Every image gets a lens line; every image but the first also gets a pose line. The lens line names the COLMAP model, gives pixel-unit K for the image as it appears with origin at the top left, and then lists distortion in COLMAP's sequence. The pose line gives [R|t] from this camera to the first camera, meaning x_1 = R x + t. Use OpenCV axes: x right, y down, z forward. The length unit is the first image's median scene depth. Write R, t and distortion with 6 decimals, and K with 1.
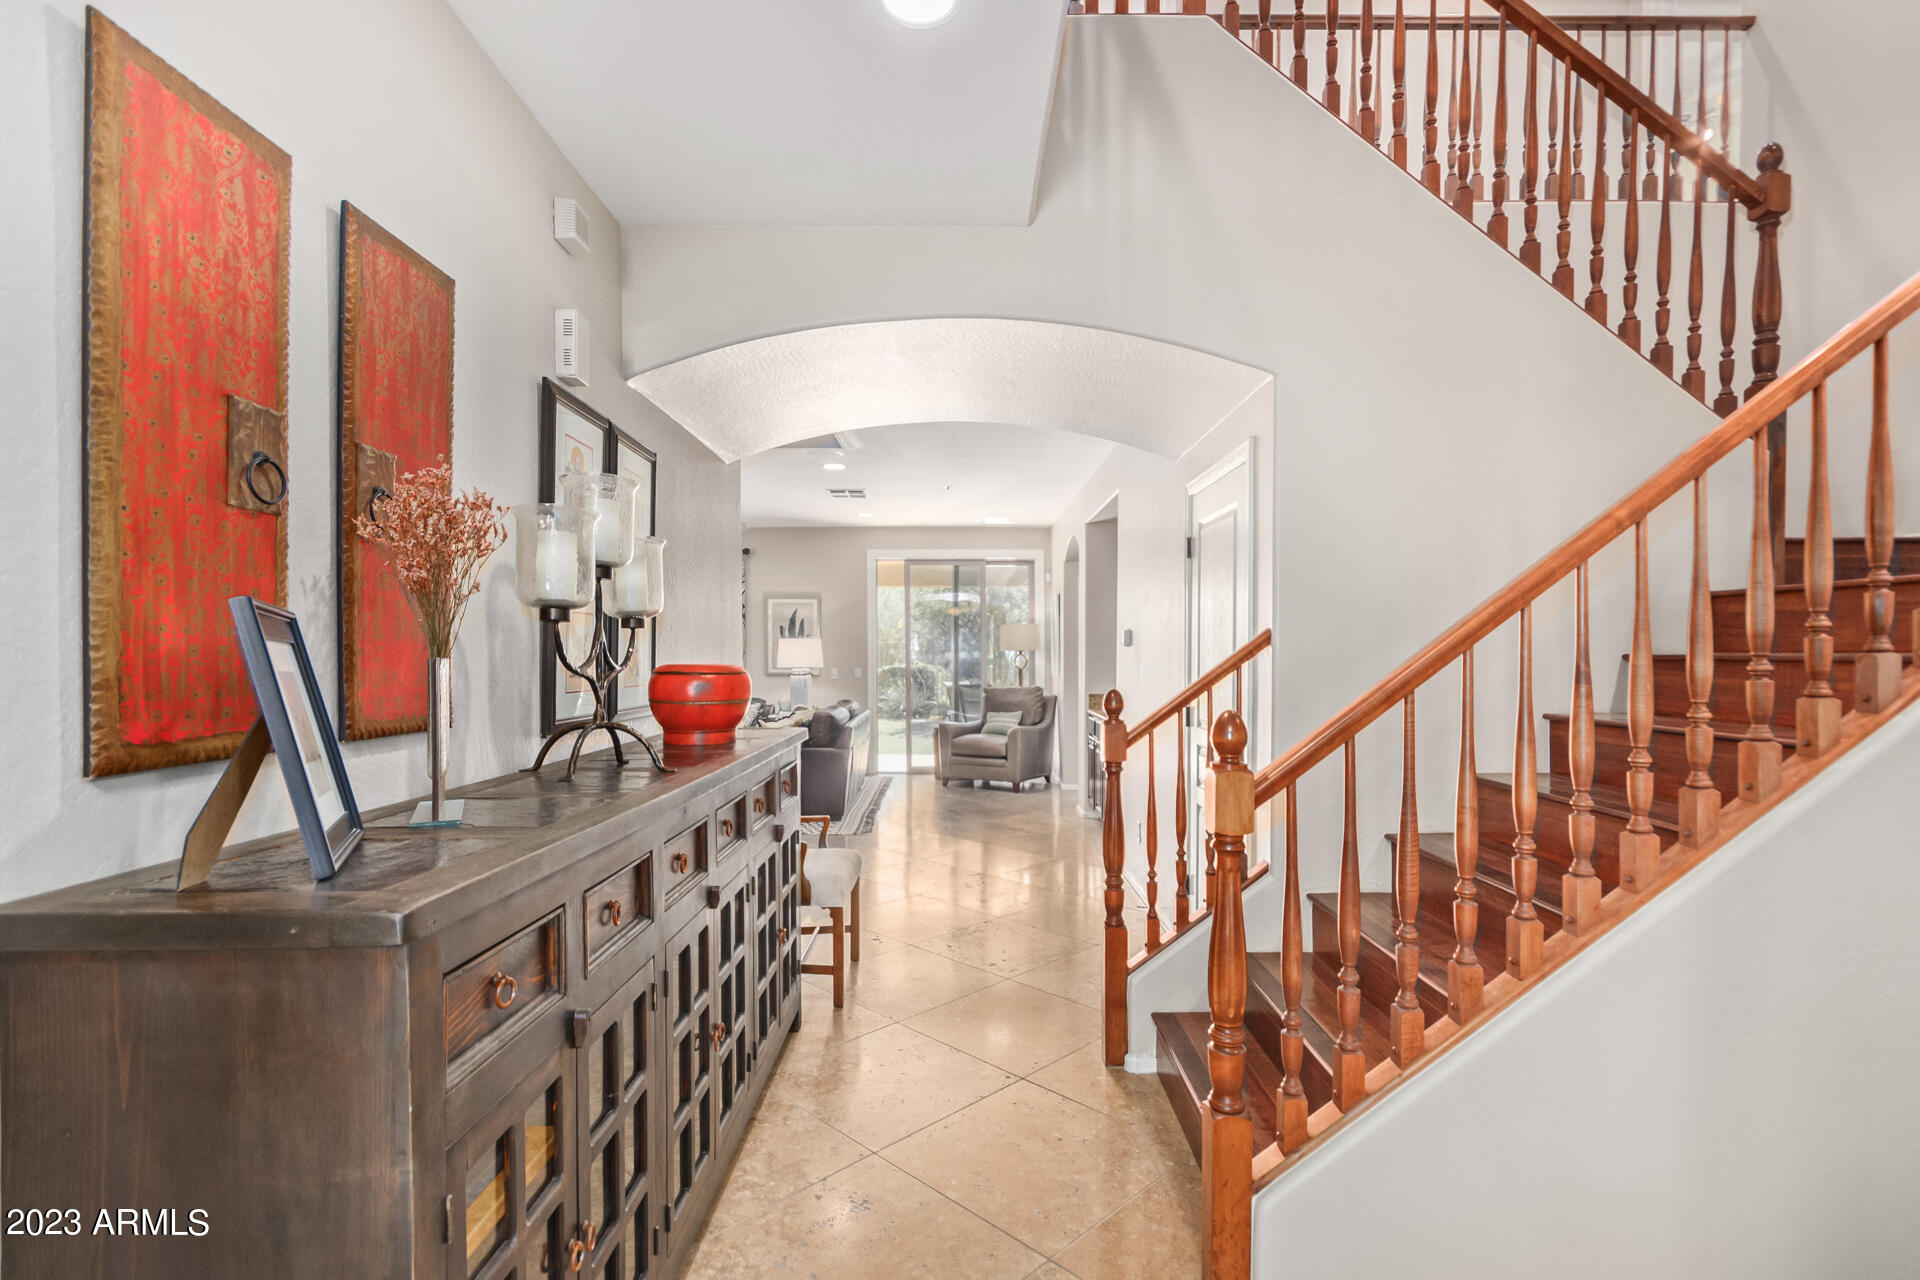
lens RADIAL K [[896.3, 0, 969.3], [0, 896.3, 654.5], [0, 0, 1]] dist [0.006506, 0.000393]
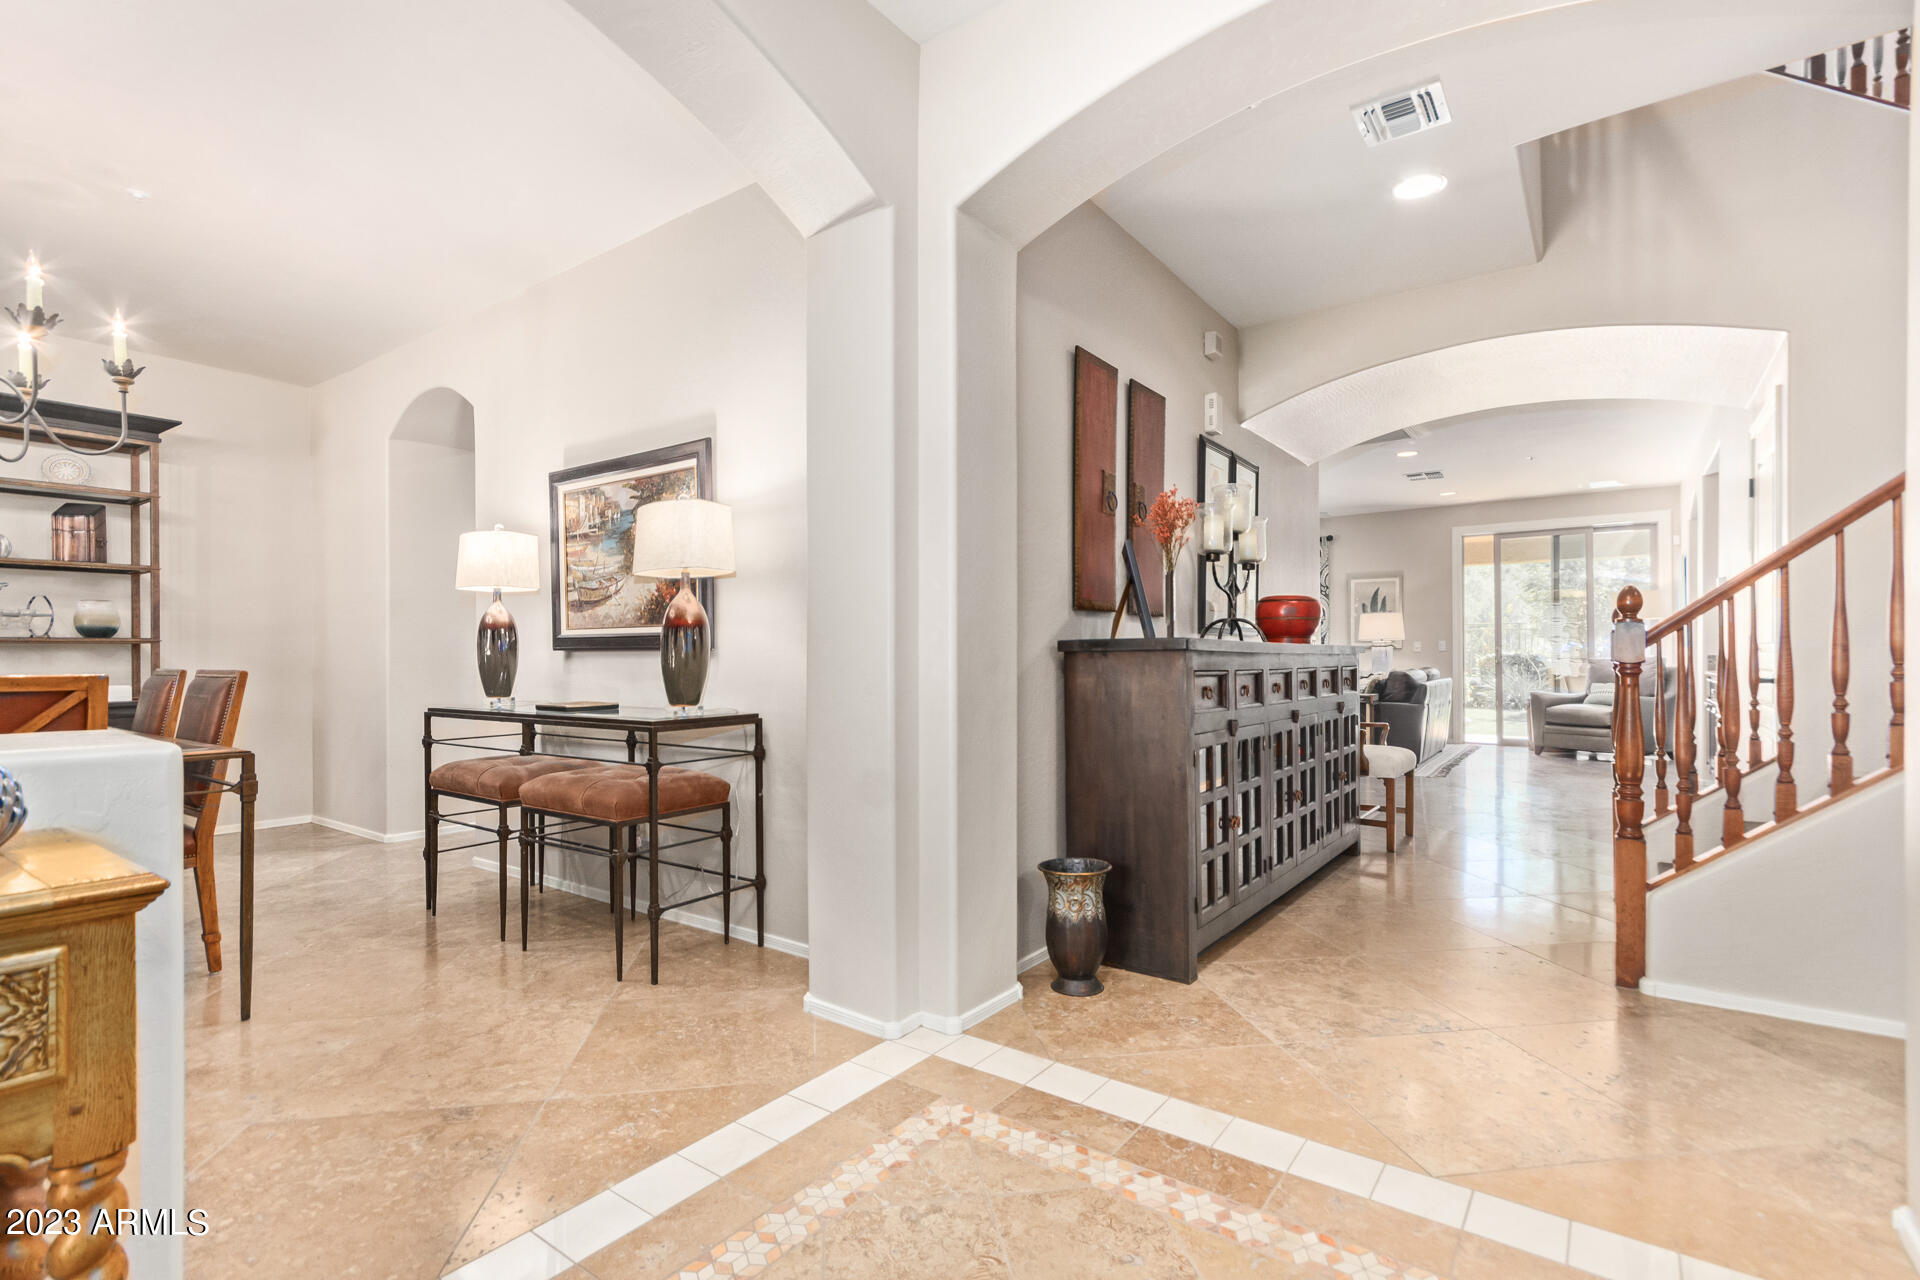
lens RADIAL K [[896.3, 0, 956.2], [0, 896.3, 654.3], [0, 0, 1]] dist [0.006506, 0.000393]
pose [[0.798330, -0.002310, -0.602215, 0.189179], [0.000061, 0.999993, -0.003754, 0.120469], [0.602220, 0.002960, 0.798325, -0.626515]]
